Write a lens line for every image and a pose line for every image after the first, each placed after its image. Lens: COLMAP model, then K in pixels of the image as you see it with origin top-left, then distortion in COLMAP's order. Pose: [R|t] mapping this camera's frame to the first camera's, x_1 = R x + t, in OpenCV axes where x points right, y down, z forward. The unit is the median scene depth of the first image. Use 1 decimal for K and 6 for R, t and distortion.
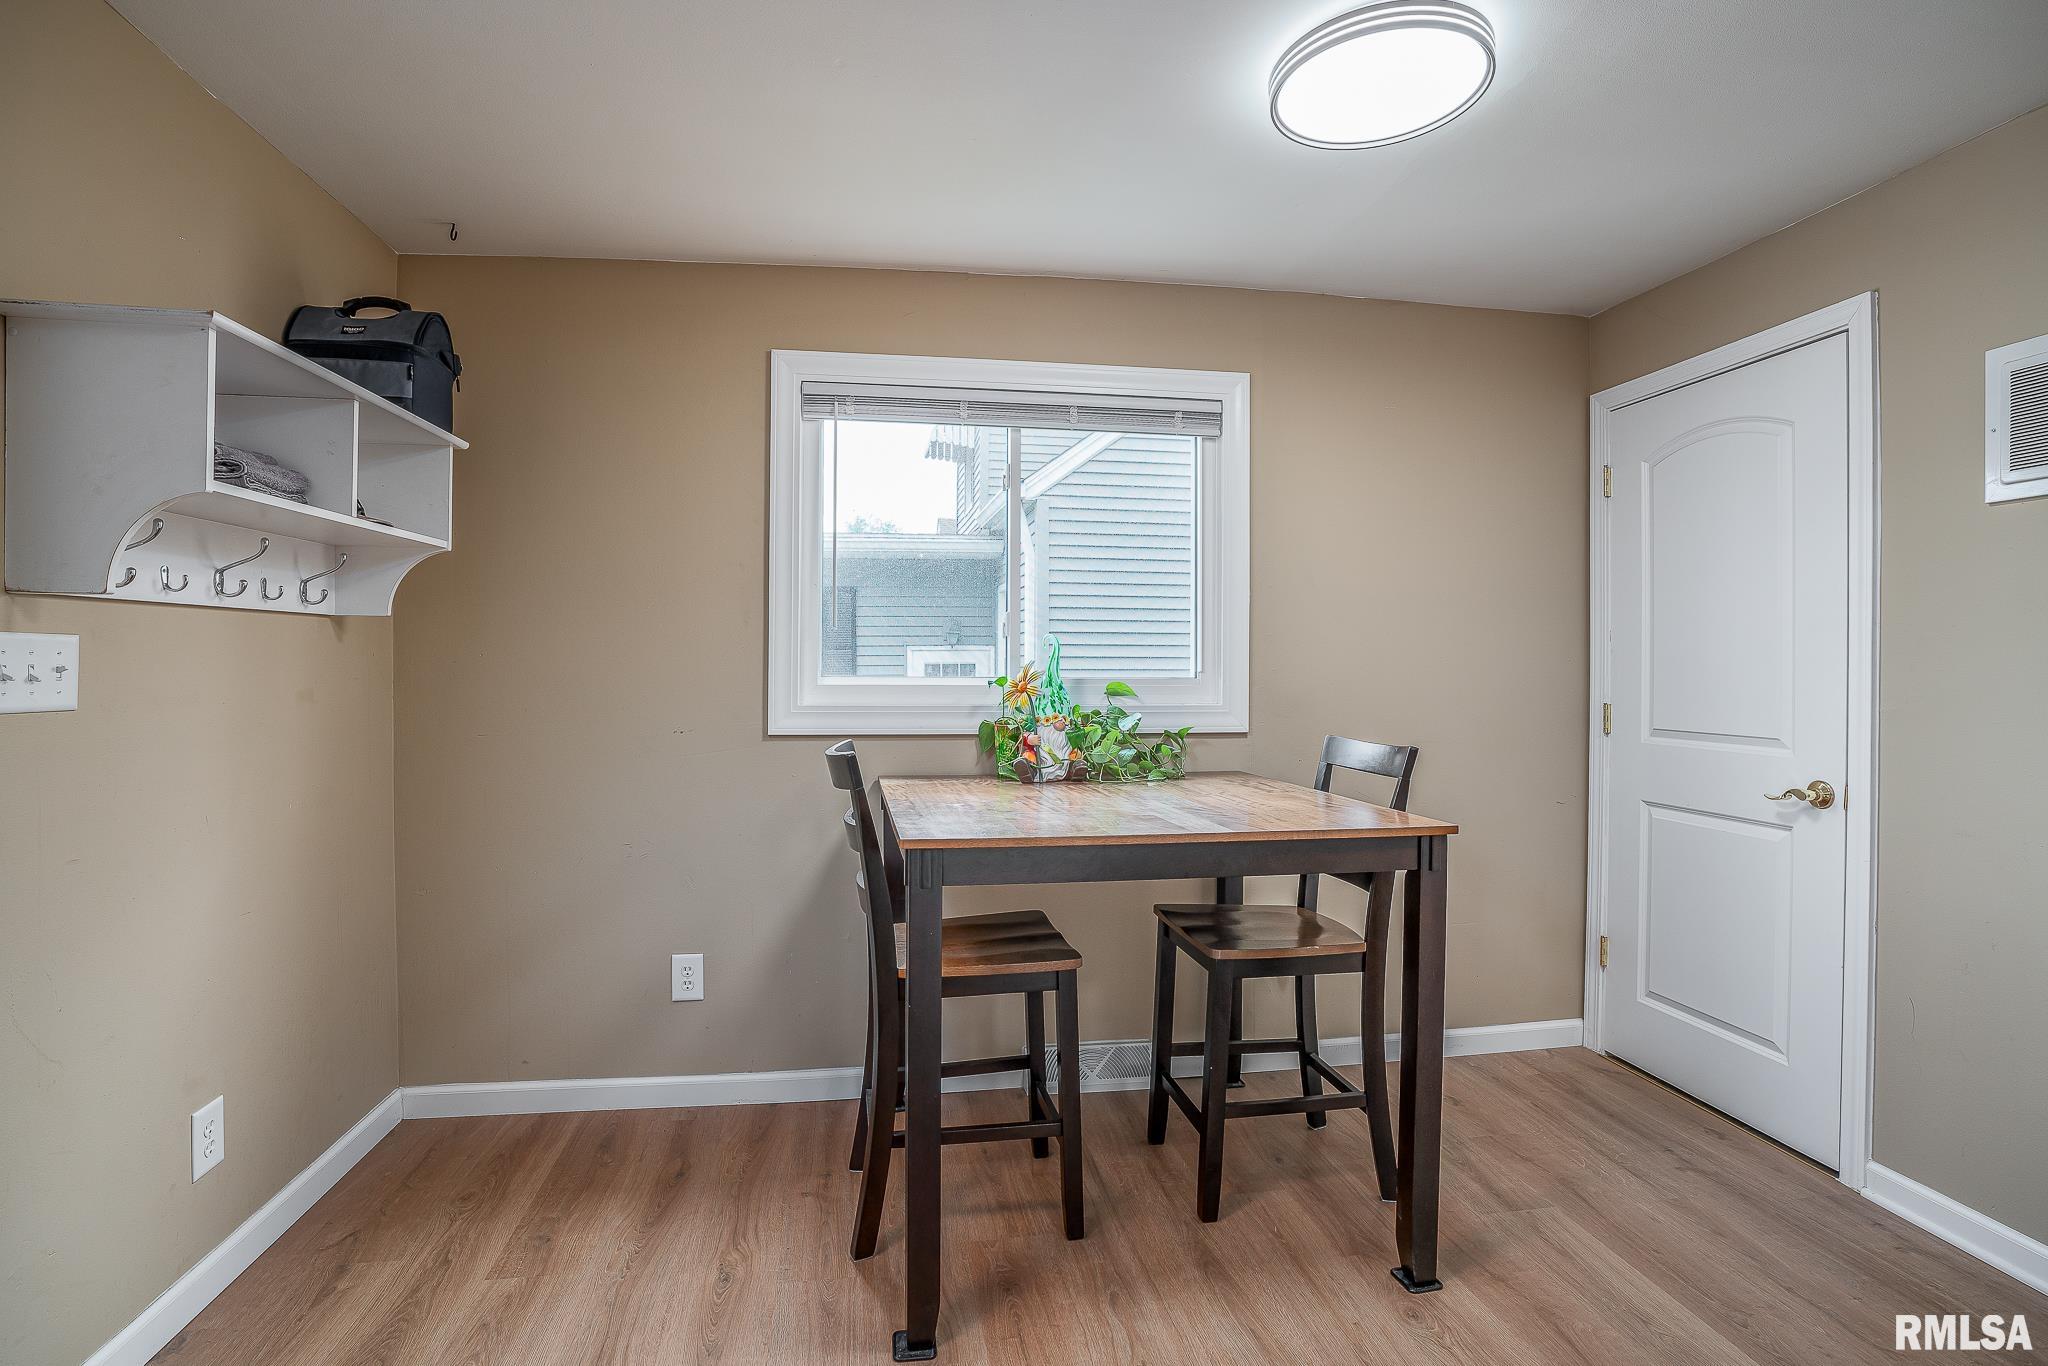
lens RADIAL K [[988.7, 0, 1022.6], [0, 988.7, 671.6], [0, 0, 1]] dist [-0.025749, 0.000989]
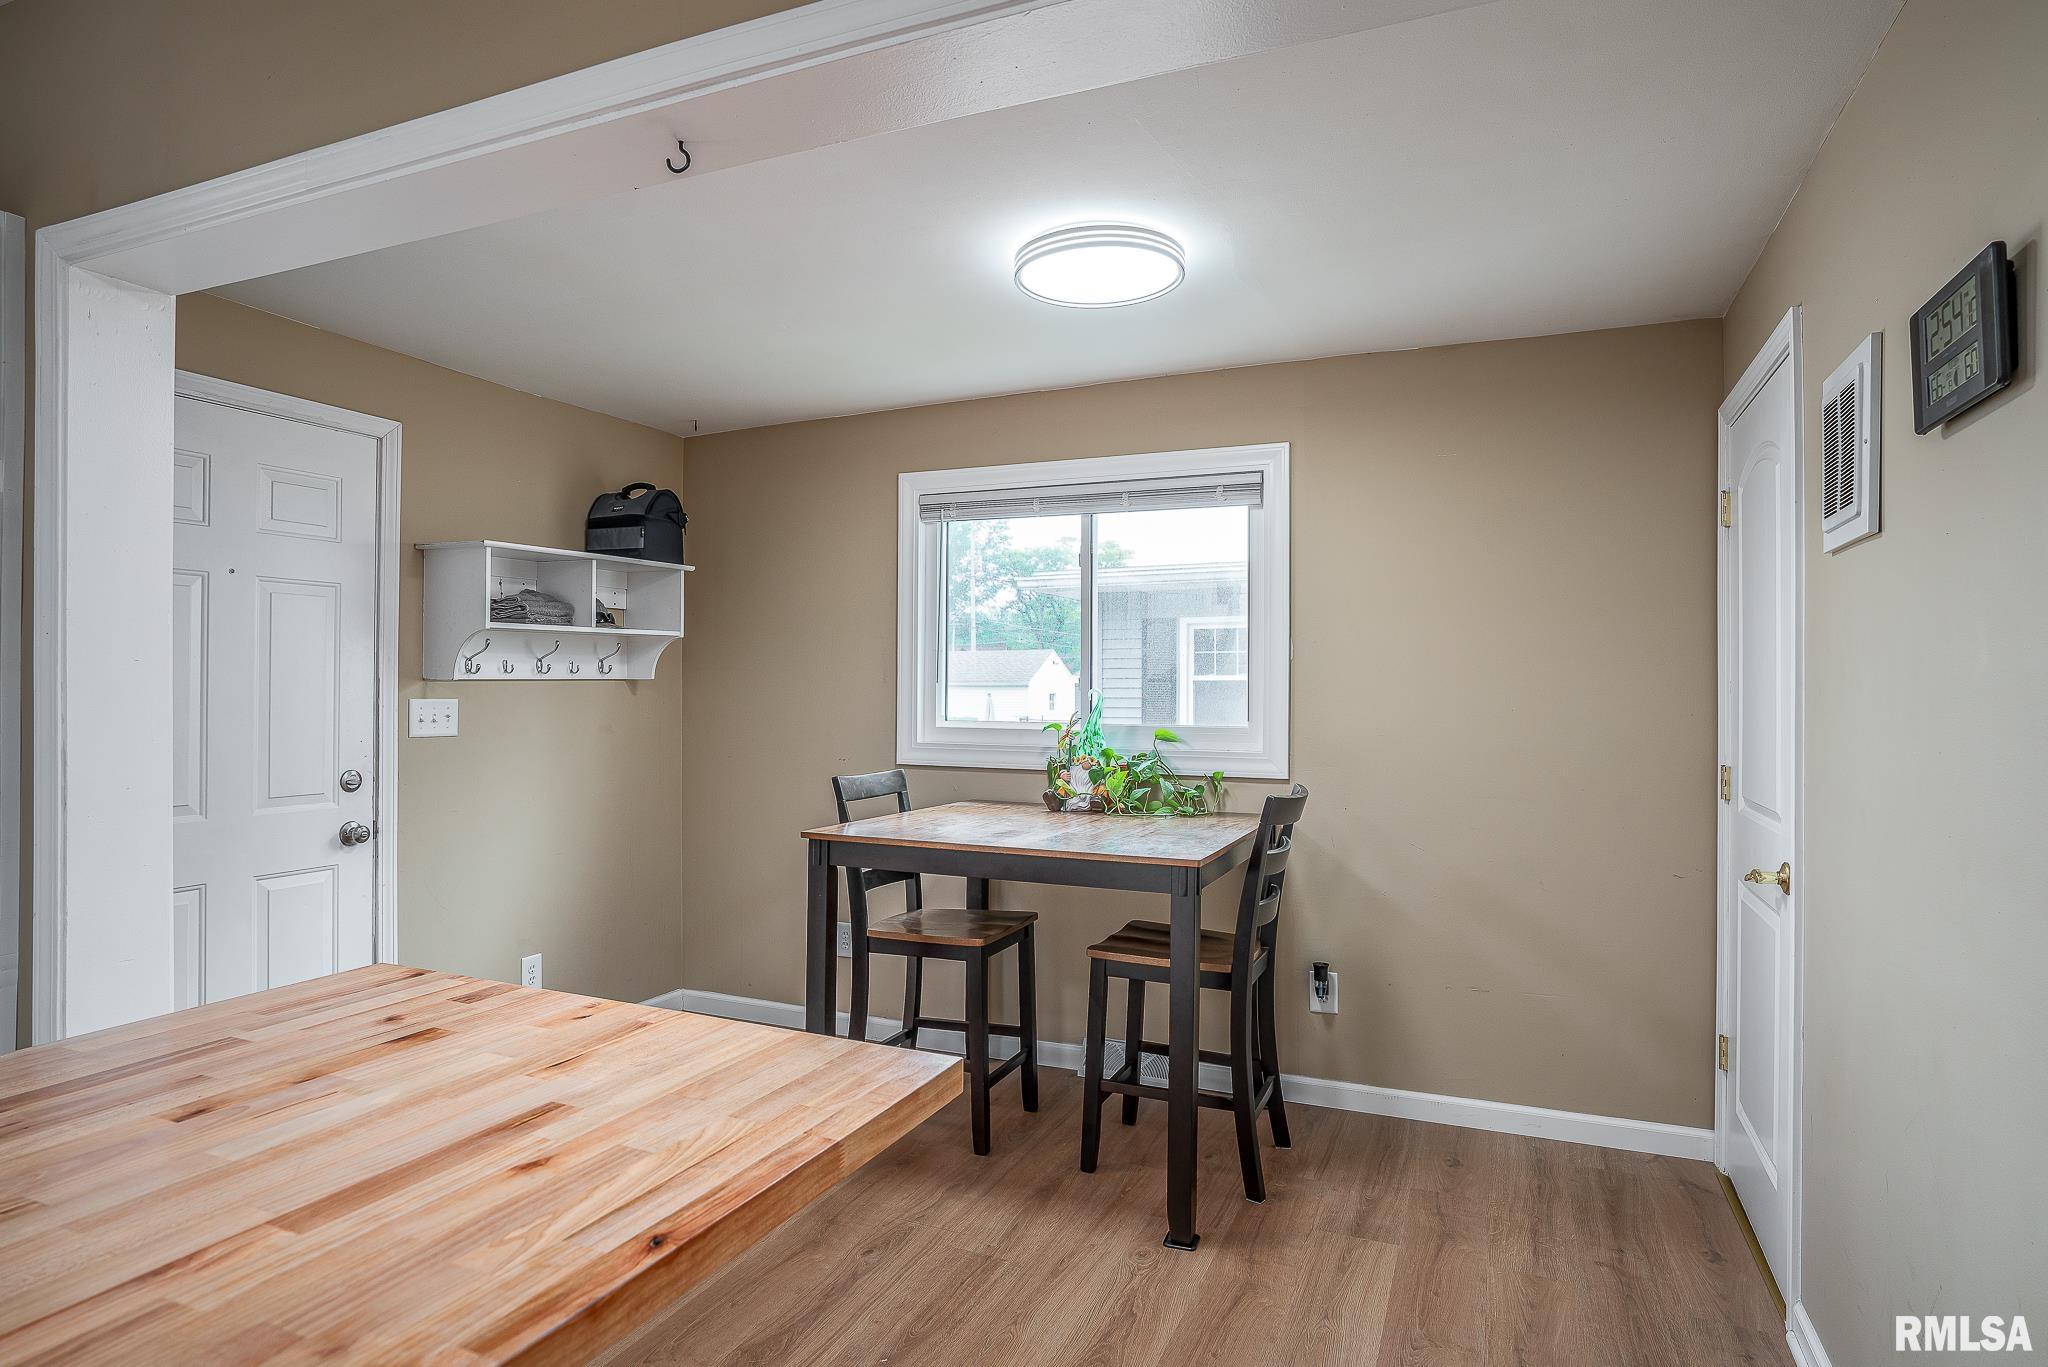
lens RADIAL K [[1120.8, 0, 1027.0], [0, 1120.8, 684.7], [0, 0, 1]] dist [0.004646, -0.000193]
pose [[0.852387, 0.000679, -0.522912, 0.699567], [-0.007179, 0.999920, -0.010403, -0.028856], [0.522863, 0.012622, 0.852323, -0.201659]]
